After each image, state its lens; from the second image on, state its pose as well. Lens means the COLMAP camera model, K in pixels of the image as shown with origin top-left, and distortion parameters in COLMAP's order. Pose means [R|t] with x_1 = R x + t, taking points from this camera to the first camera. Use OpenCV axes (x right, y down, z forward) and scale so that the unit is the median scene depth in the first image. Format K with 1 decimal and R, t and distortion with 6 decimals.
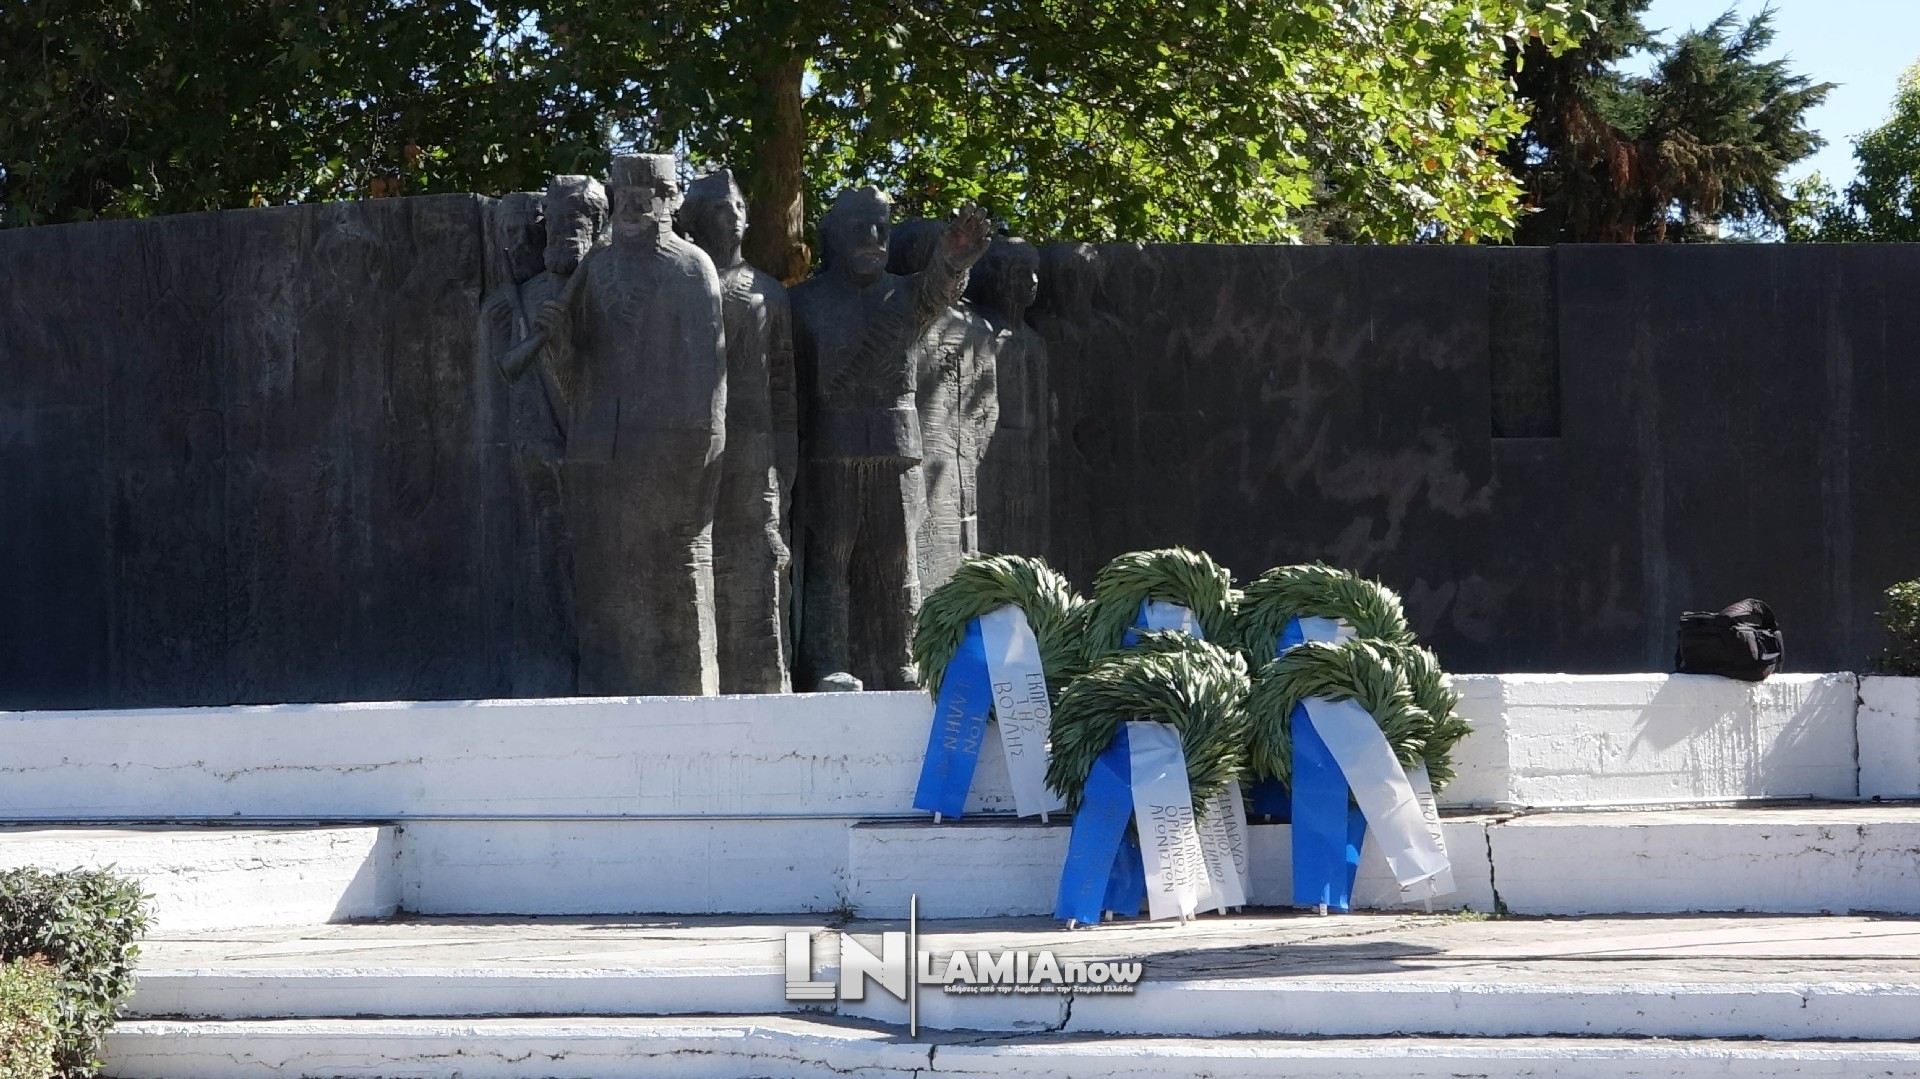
lens RADIAL K [[3557.4, 0, 960.9], [0, 3557.4, 543.0], [0, 0, 1]] dist [0.014345, 0.000000]
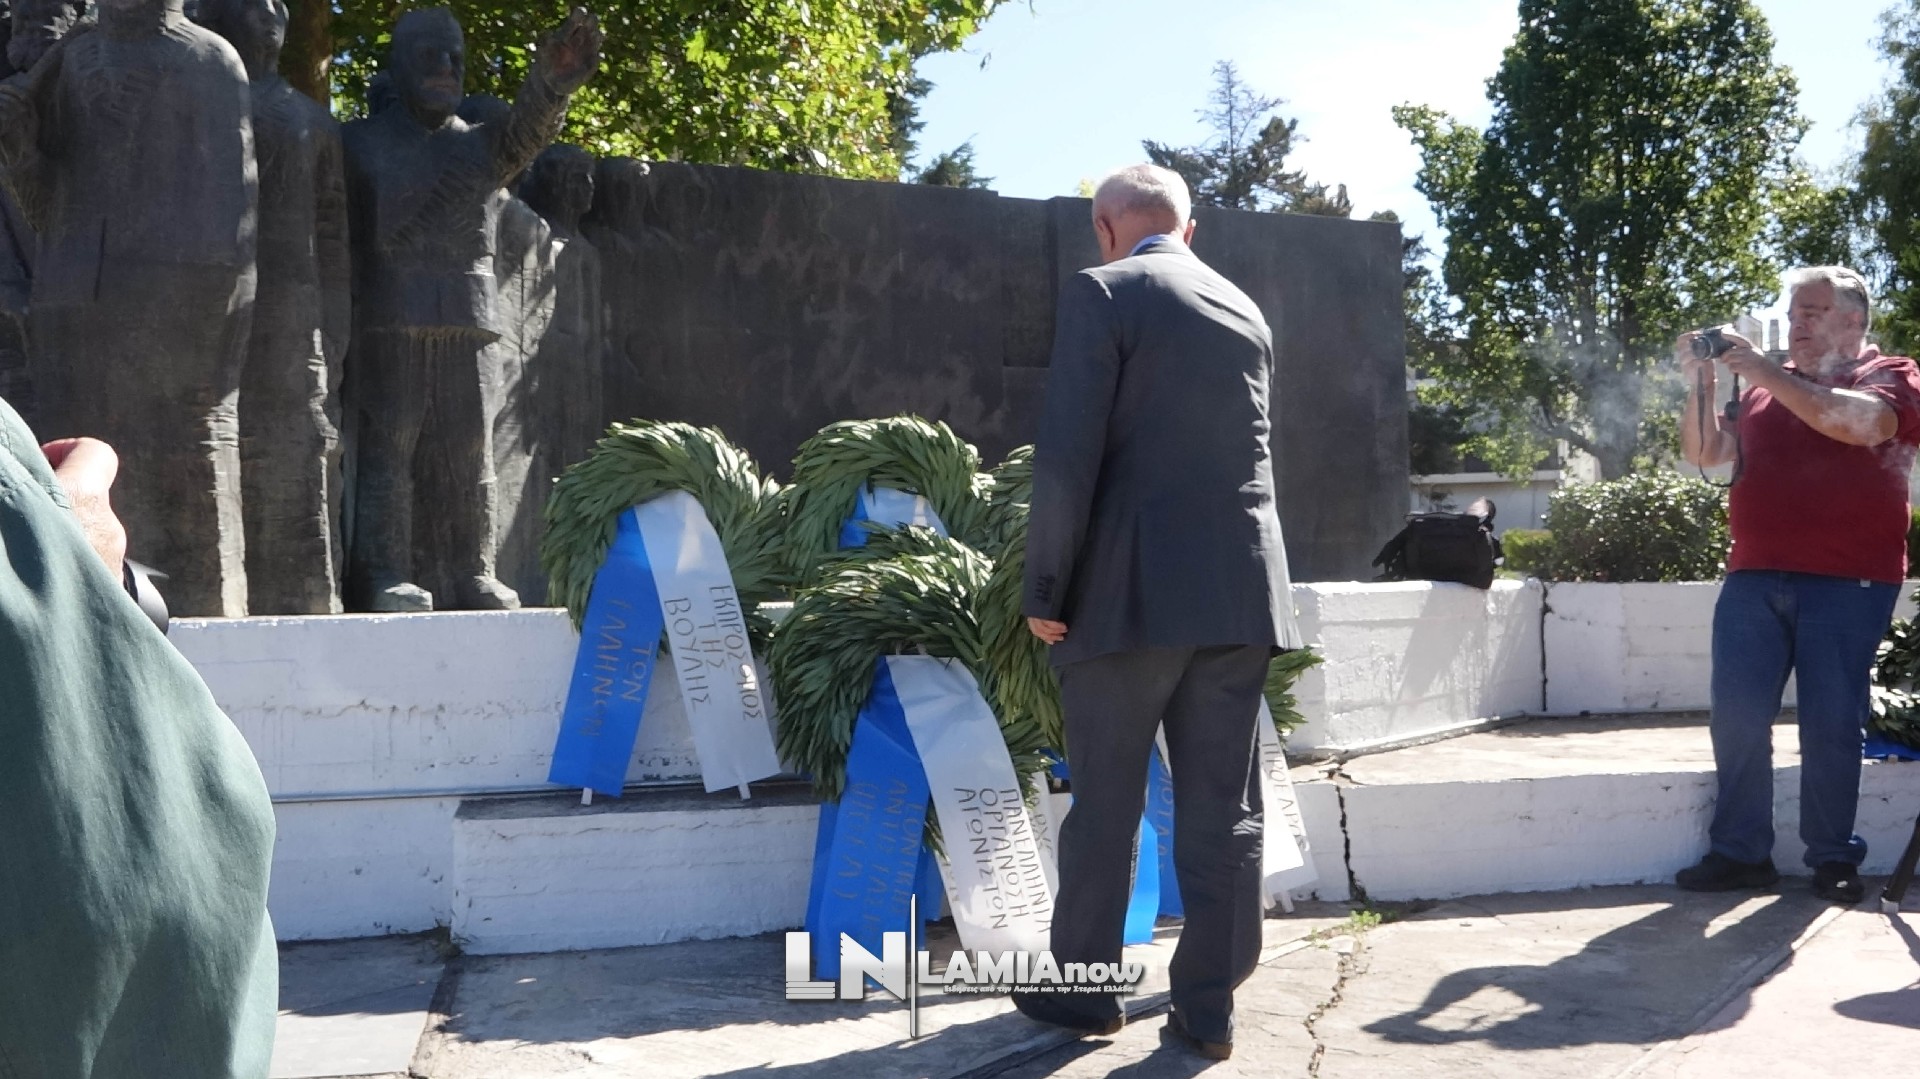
lens RADIAL K [[1779.5, 0, 970.1], [0, 1779.5, 540.1], [0, 0, 1]] dist [-0.007491, 0.000000]
pose [[0.950805, 0.002868, 0.309778, -0.038434], [-0.007975, 0.999852, 0.015224, 0.019758], [-0.309688, -0.016945, 0.950687, 0.586770]]
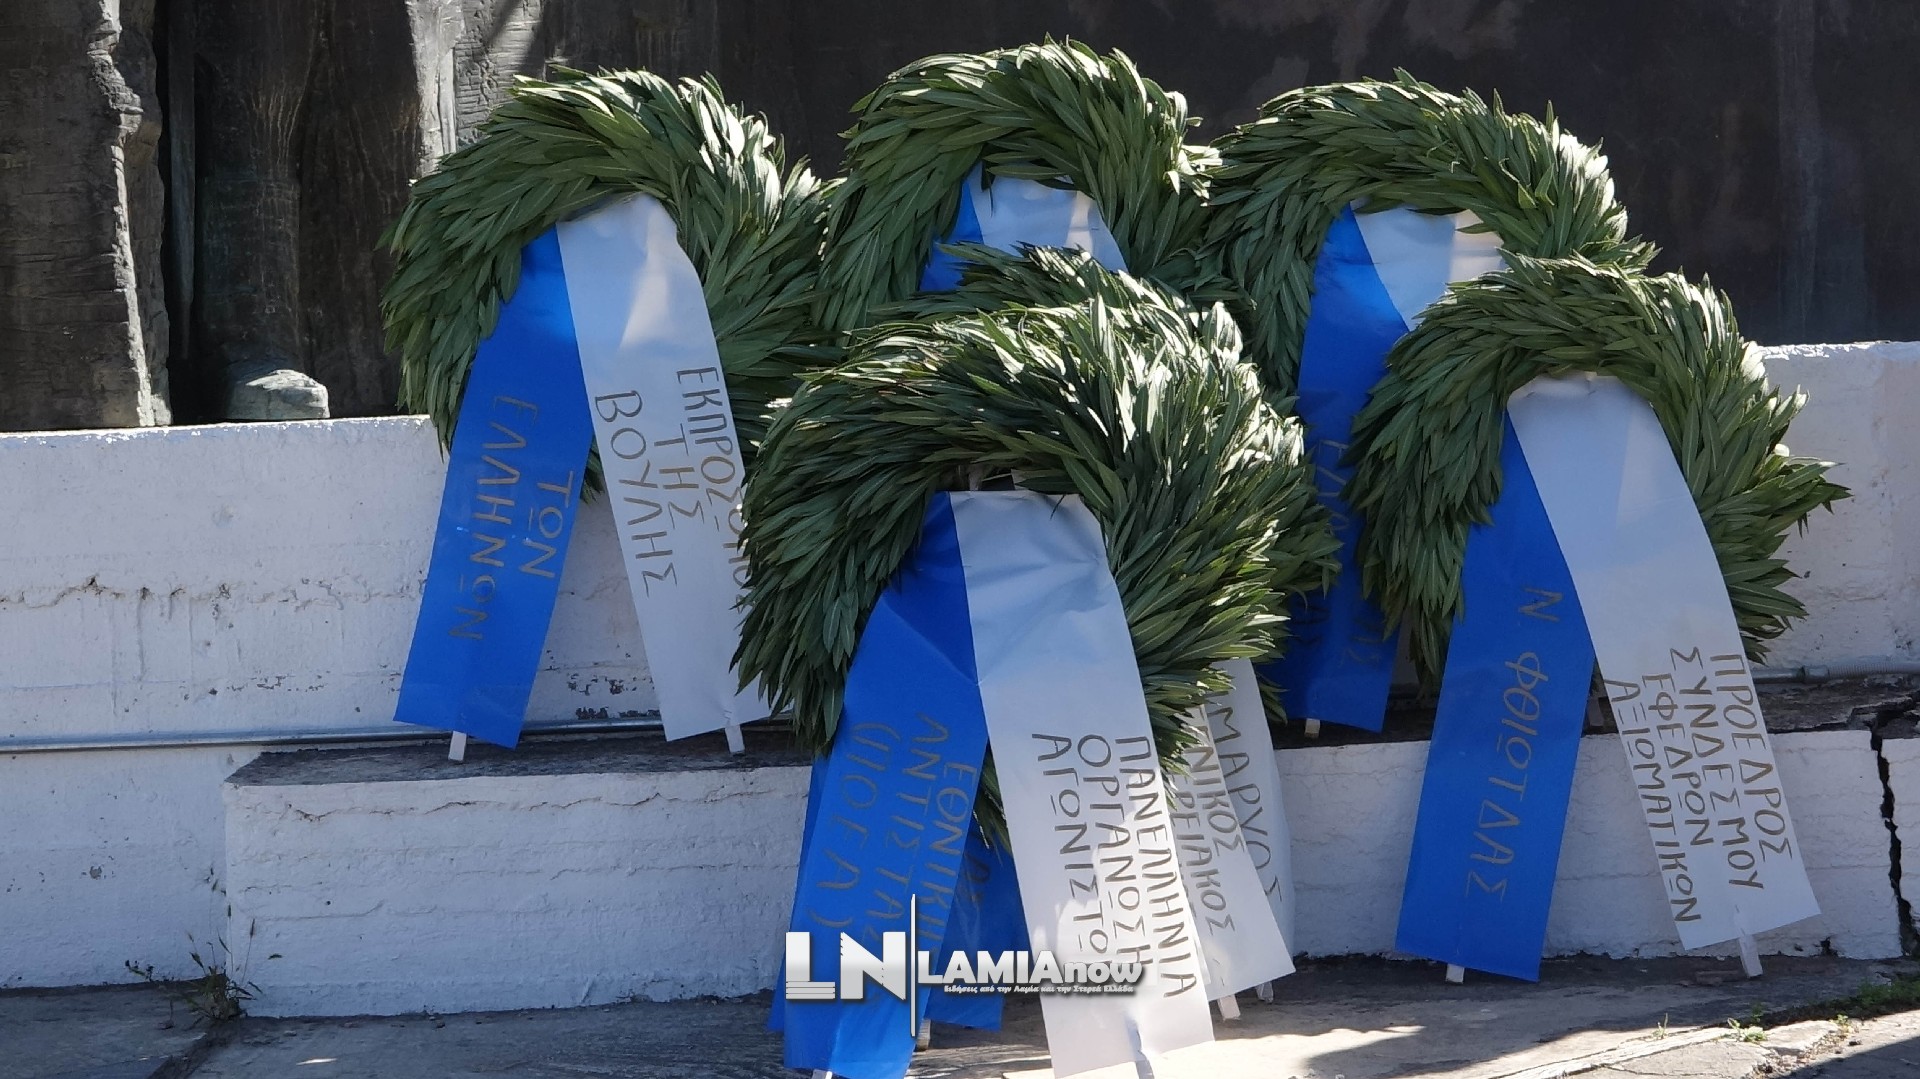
lens RADIAL K [[3557.4, 0, 953.2], [0, 3557.4, 538.3], [0, 0, 1]] dist [0.014345, 0.000000]
pose [[0.995534, -0.027491, 0.090309, 0.011522], [0.019126, 0.995554, 0.092226, 0.018027], [-0.092443, -0.090087, 0.991634, 0.552188]]
